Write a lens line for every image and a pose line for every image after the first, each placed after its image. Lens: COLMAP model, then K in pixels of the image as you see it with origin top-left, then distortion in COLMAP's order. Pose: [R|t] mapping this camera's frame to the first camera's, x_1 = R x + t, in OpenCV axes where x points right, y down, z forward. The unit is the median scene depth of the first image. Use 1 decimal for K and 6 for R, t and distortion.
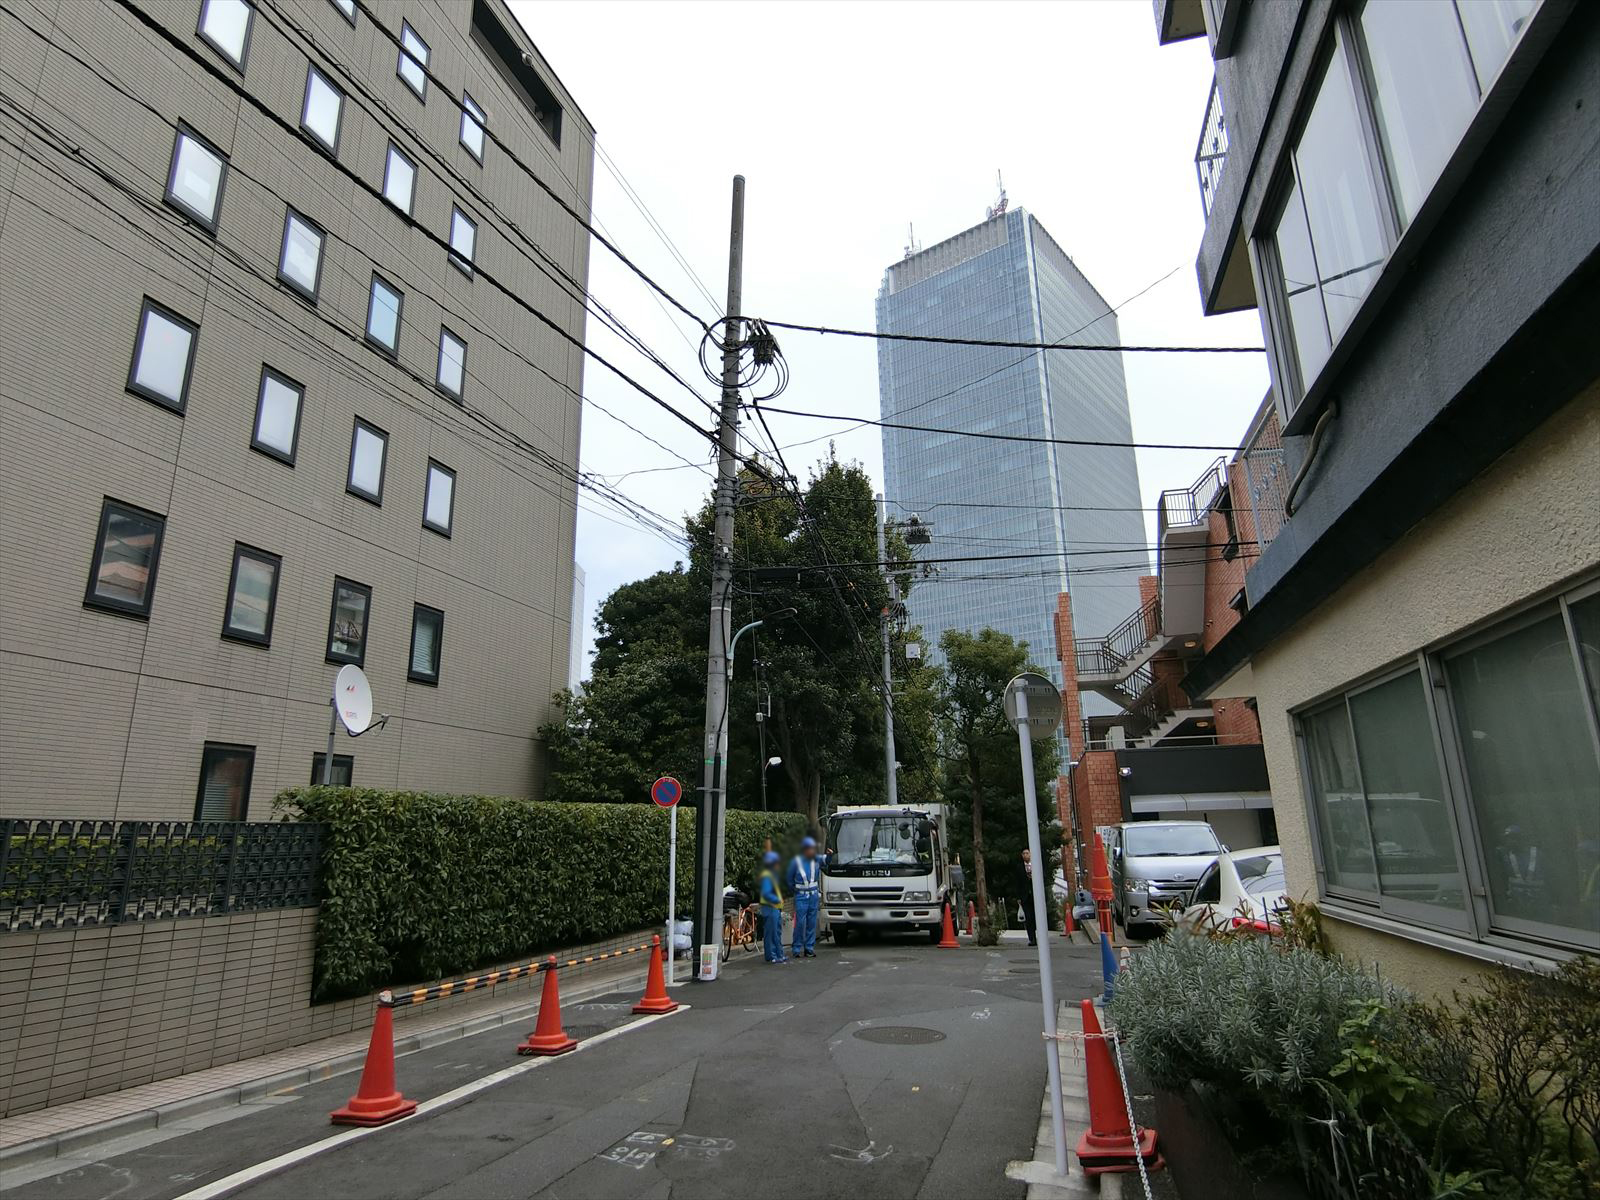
lens RADIAL K [[919.5, 0, 800.0], [0, 919.5, 600.0], [0, 0, 1]] dist [0.000686, -0.000040]
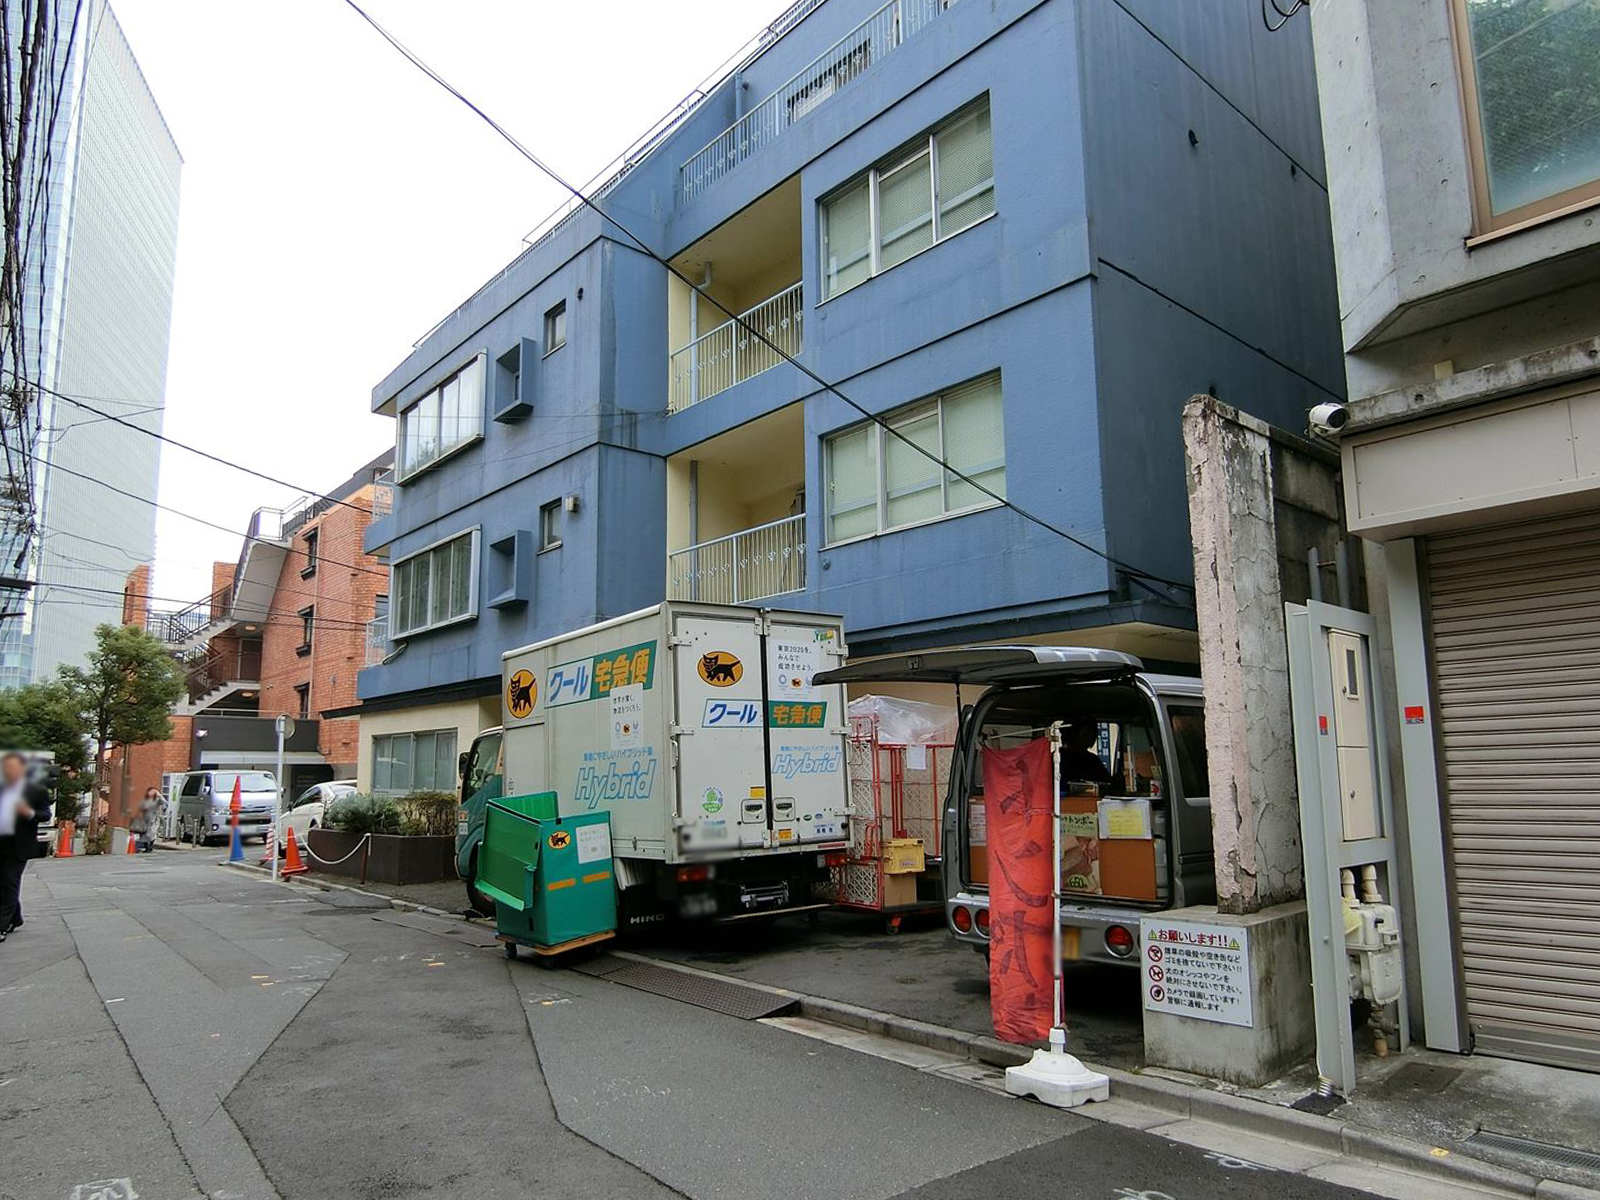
lens RADIAL K [[1015.9, 0, 800.0], [0, 1015.9, 600.0], [0, 0, 1]] dist [-0.004889, -0.001813]
pose [[0.564308, 0.157982, 0.810307, -0.277346], [-0.210971, 0.976525, -0.043466, -0.089559], [-0.798152, -0.146423, 0.584391, -0.387141]]
